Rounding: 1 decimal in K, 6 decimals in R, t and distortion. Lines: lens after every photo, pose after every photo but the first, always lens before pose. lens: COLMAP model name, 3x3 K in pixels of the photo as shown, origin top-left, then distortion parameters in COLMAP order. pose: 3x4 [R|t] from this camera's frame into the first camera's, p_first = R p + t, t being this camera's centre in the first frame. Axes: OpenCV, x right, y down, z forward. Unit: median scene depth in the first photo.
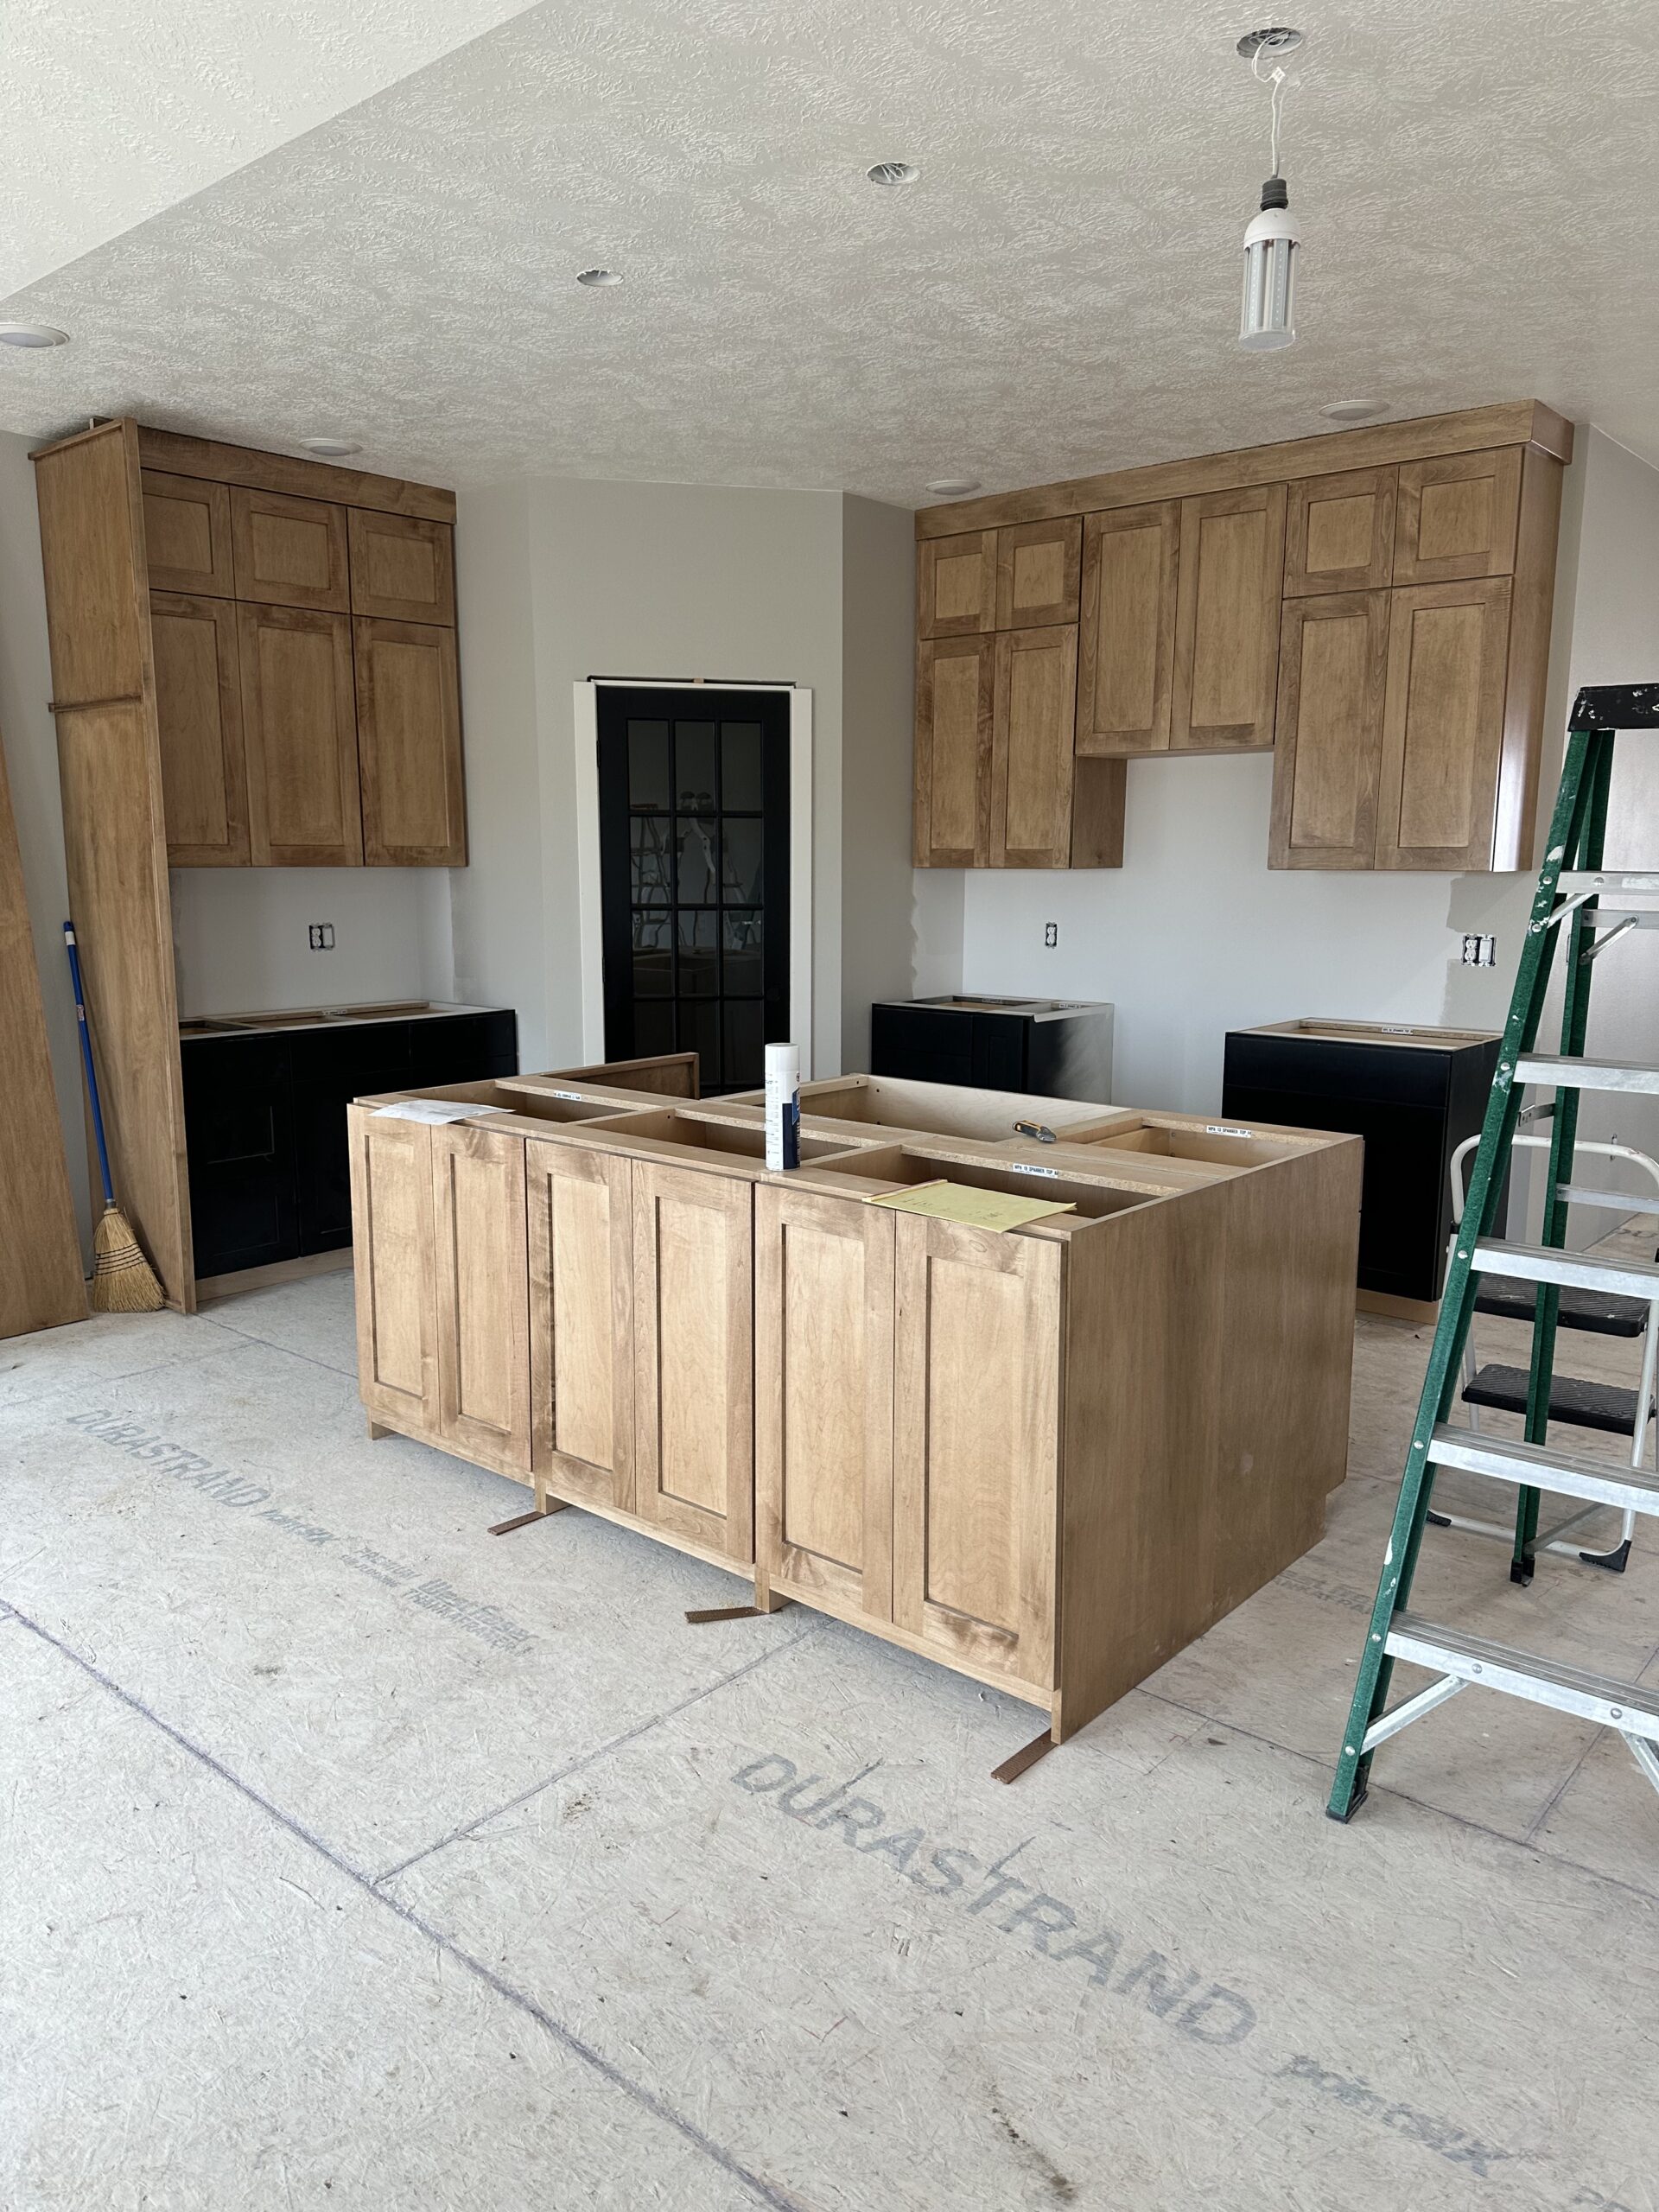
lens RADIAL K [[1546.0, 0, 830.8], [0, 1546.0, 1113.1], [0, 0, 1]] dist [-0.009740, -0.002465]
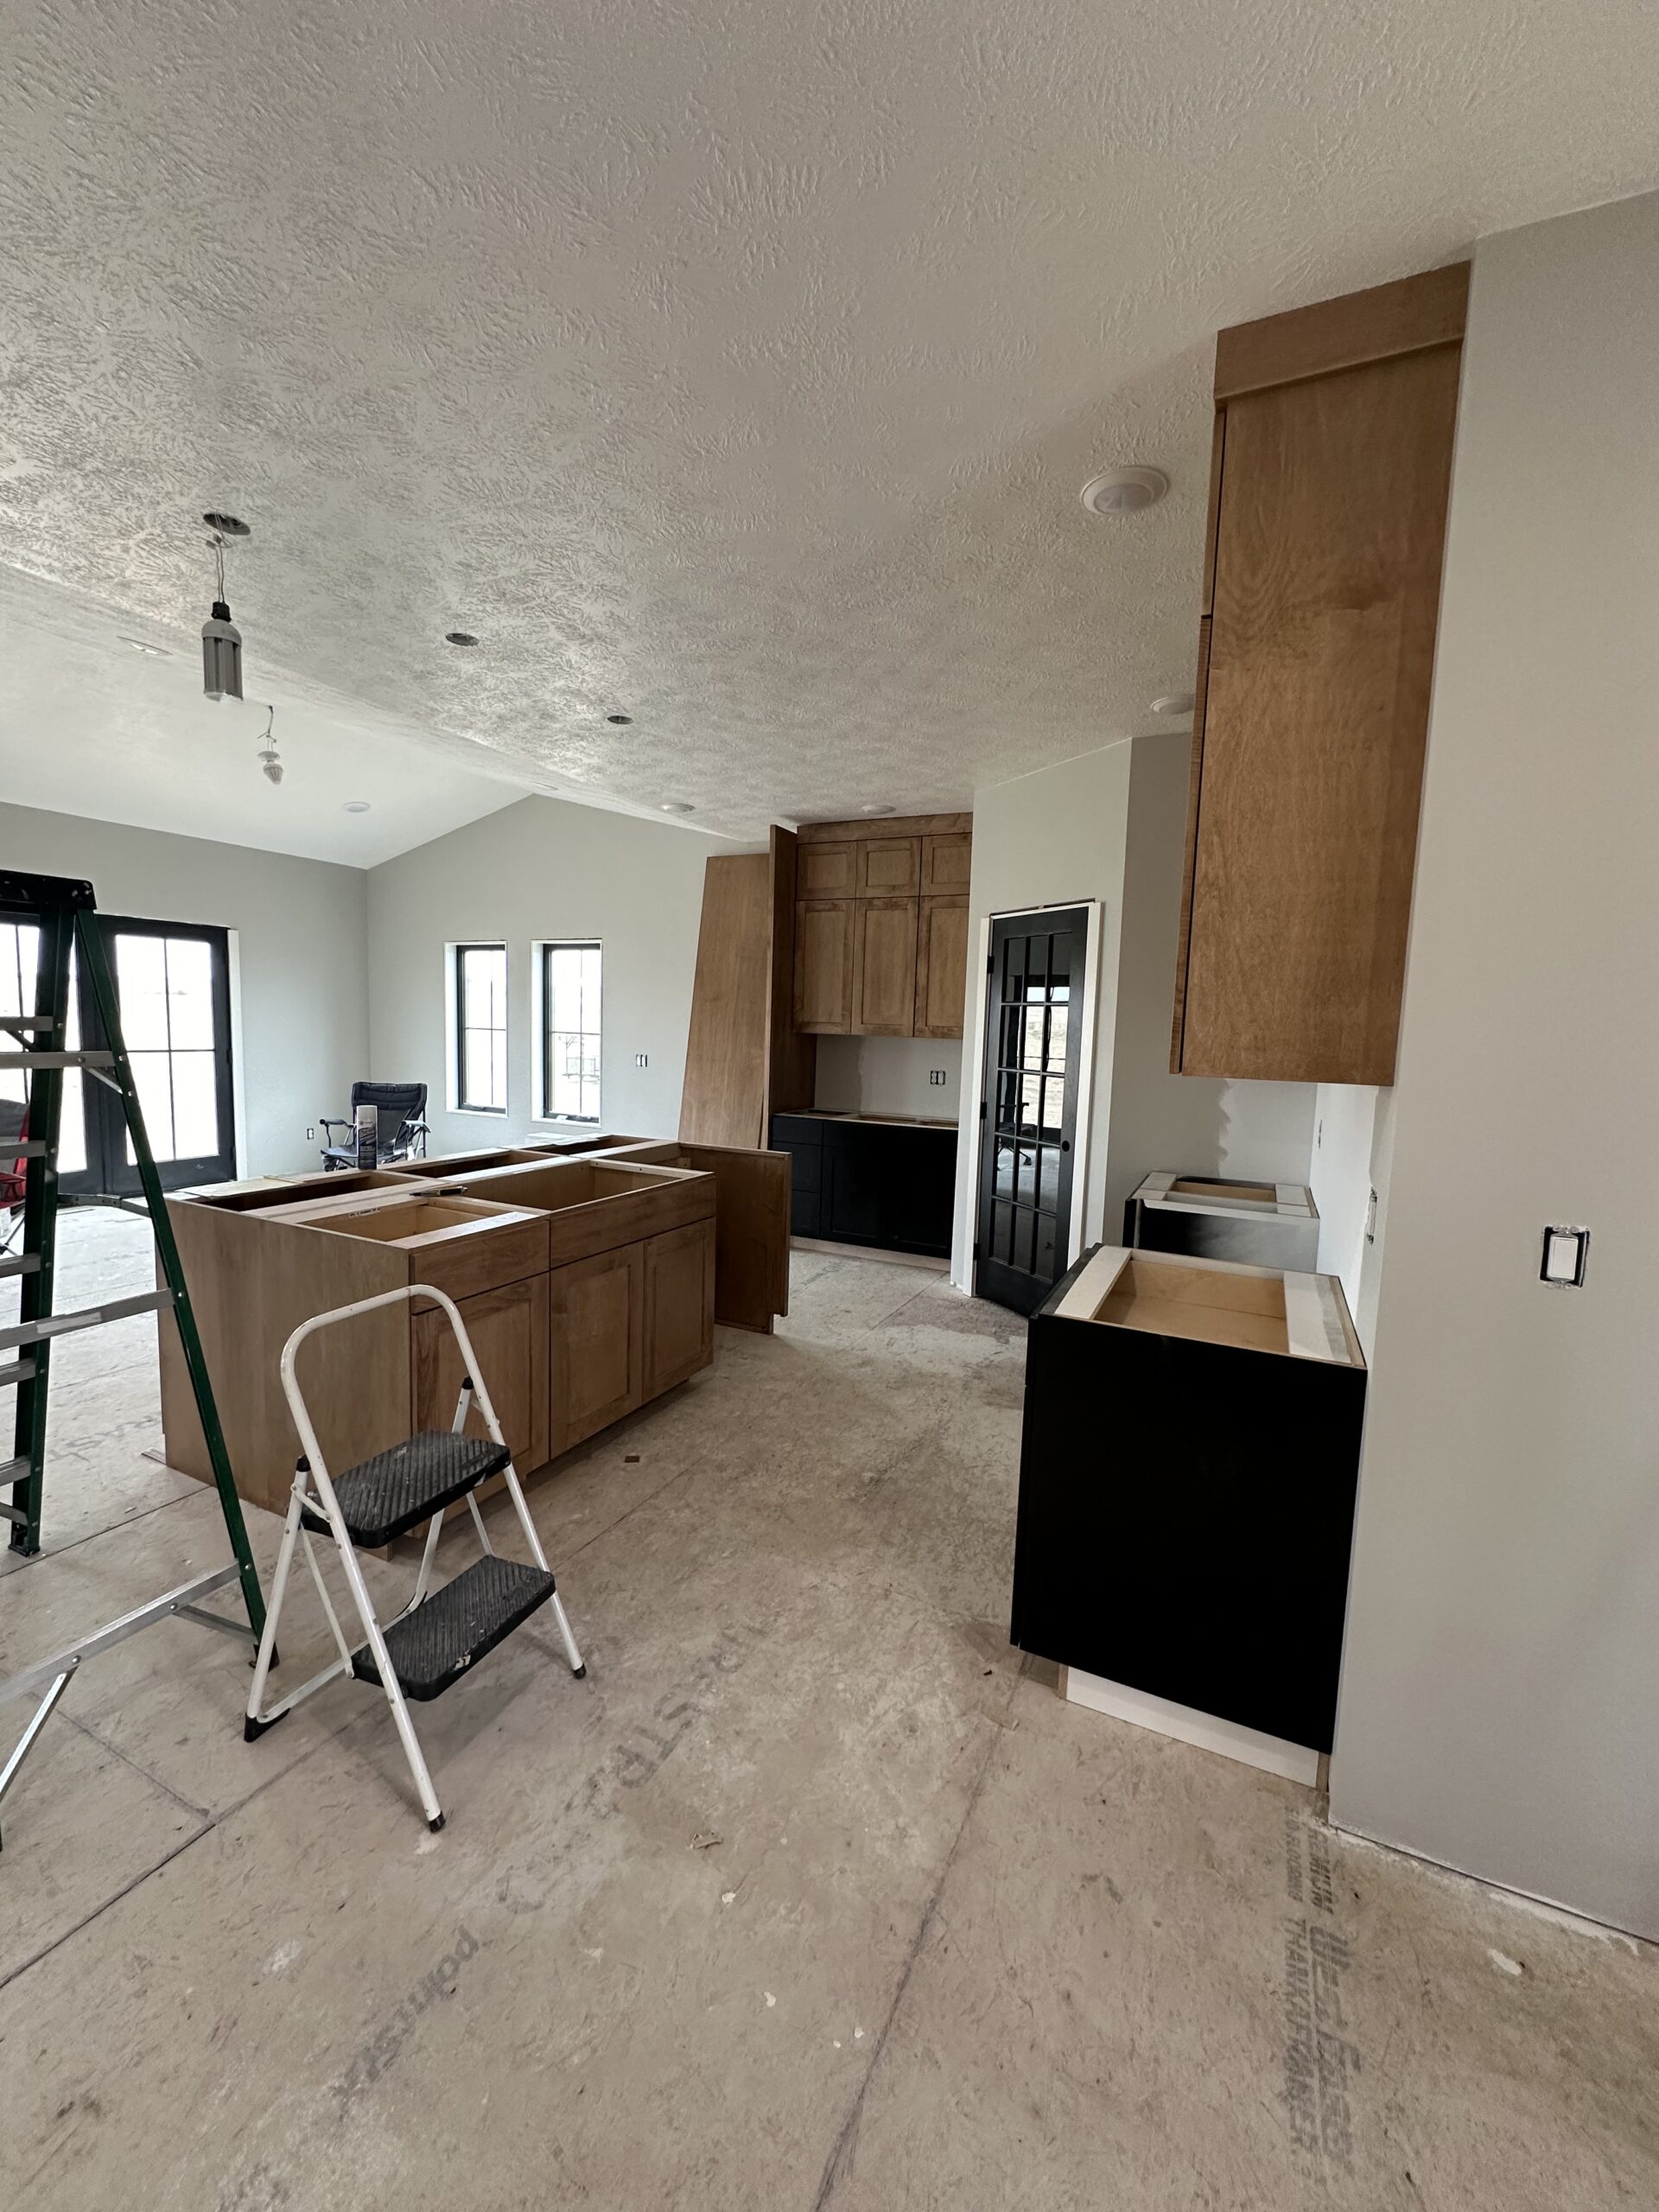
lens RADIAL K [[881.1, 0, 829.7], [0, 881.1, 1101.9], [0, 0, 1]] dist [-0.000222, -0.000019]
pose [[0.251932, 0.093362, -0.963231, 0.657641], [-0.188806, 0.980951, 0.045697, -0.118305], [0.949148, 0.170352, 0.264760, 0.674651]]
